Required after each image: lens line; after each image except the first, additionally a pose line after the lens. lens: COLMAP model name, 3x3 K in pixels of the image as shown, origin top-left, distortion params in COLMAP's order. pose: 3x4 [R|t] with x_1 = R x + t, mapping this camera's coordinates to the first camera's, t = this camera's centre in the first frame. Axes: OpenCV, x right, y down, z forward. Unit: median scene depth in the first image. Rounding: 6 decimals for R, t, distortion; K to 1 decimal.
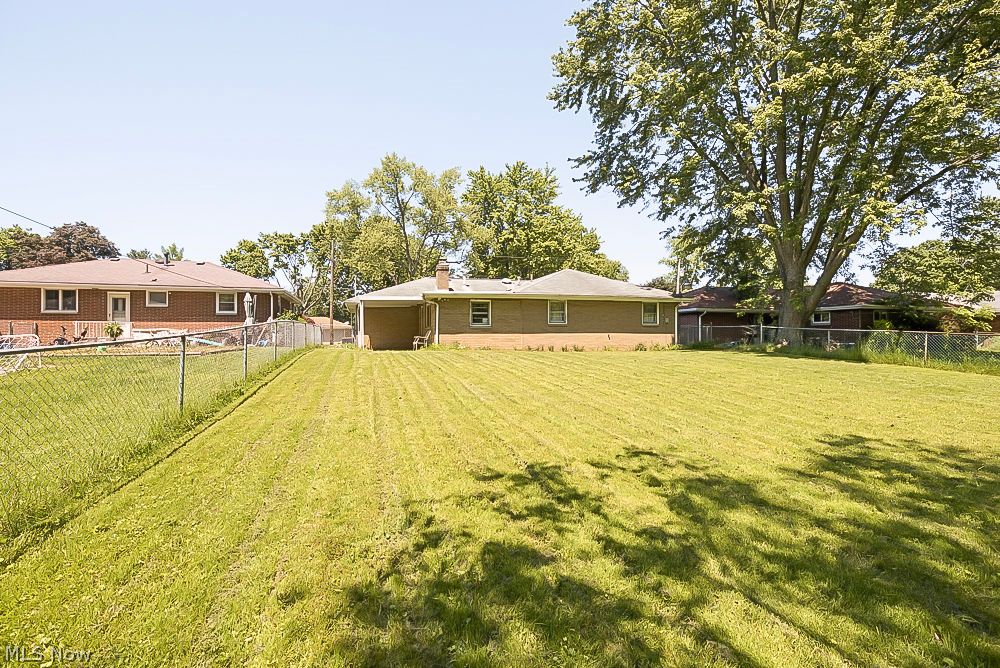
lens RADIAL K [[479.3, 0, 517.6], [0, 479.3, 330.3], [0, 0, 1]] dist [0.000210, -0.000257]
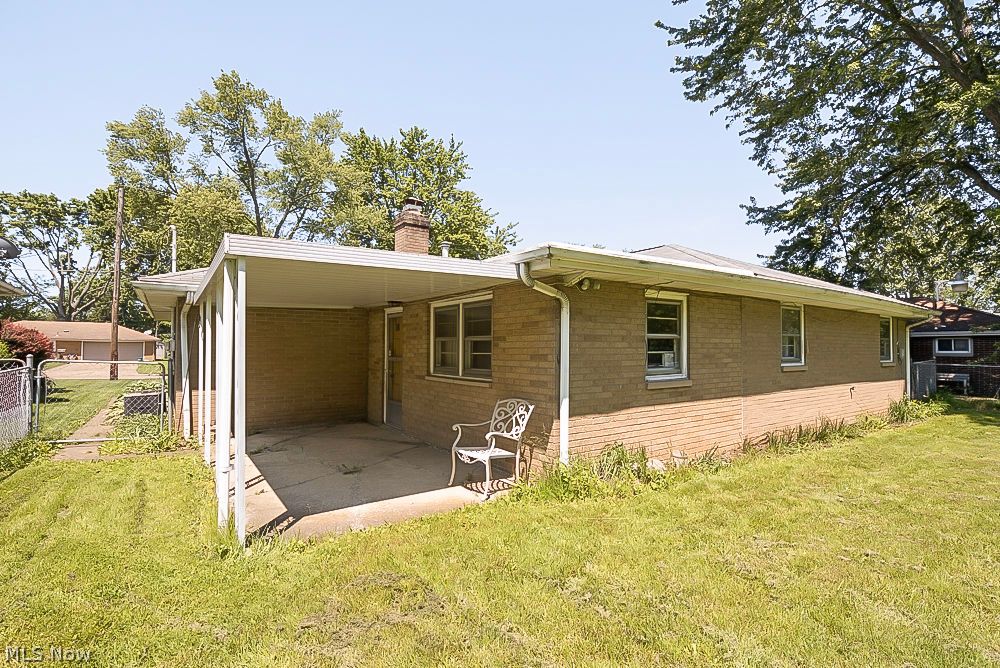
lens RADIAL K [[460.3, 0, 499.6], [0, 460.3, 342.6], [0, 0, 1]] dist [0.000104, -0.000321]
pose [[0.954175, 0.017329, 0.298748, -0.105988], [-0.017706, 0.999842, -0.001446, -0.012378], [-0.298726, -0.003910, 0.954331, 0.323266]]
